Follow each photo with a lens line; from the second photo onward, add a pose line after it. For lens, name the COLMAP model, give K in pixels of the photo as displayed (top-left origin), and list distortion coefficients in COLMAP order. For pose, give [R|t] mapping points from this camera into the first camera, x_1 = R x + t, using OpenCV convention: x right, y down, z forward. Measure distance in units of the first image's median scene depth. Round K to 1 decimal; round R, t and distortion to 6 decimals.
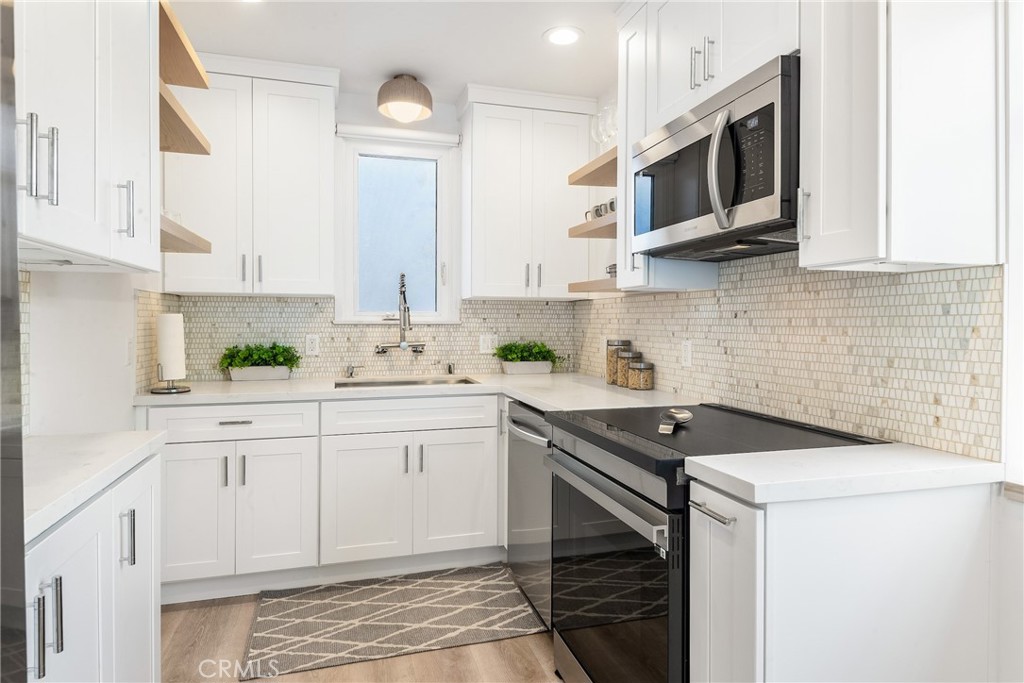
lens RADIAL K [[606.7, 0, 512.6], [0, 606.7, 332.3], [0, 0, 1]] dist [0.002608, 0.000358]
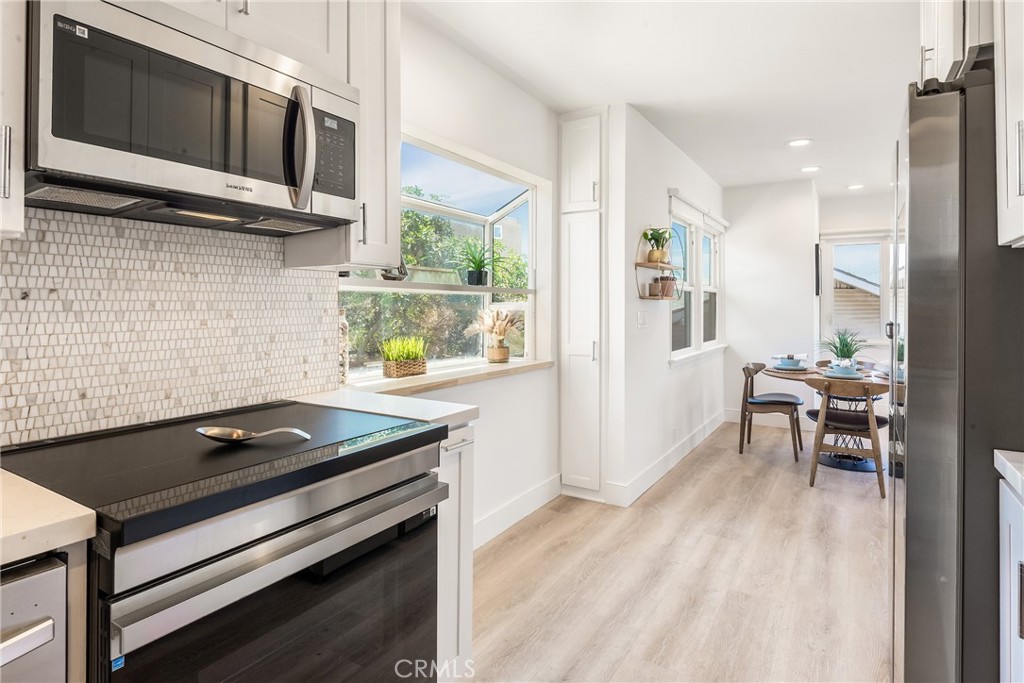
lens RADIAL K [[553.7, 0, 495.0], [0, 553.7, 306.5], [0, 0, 1]] dist [0.000175, -0.000002]
pose [[-0.663173, 0.003828, 0.748456, -0.477793], [0.017160, 0.999802, 0.010092, -0.016931], [-0.748269, 0.019536, -0.663107, 1.270374]]
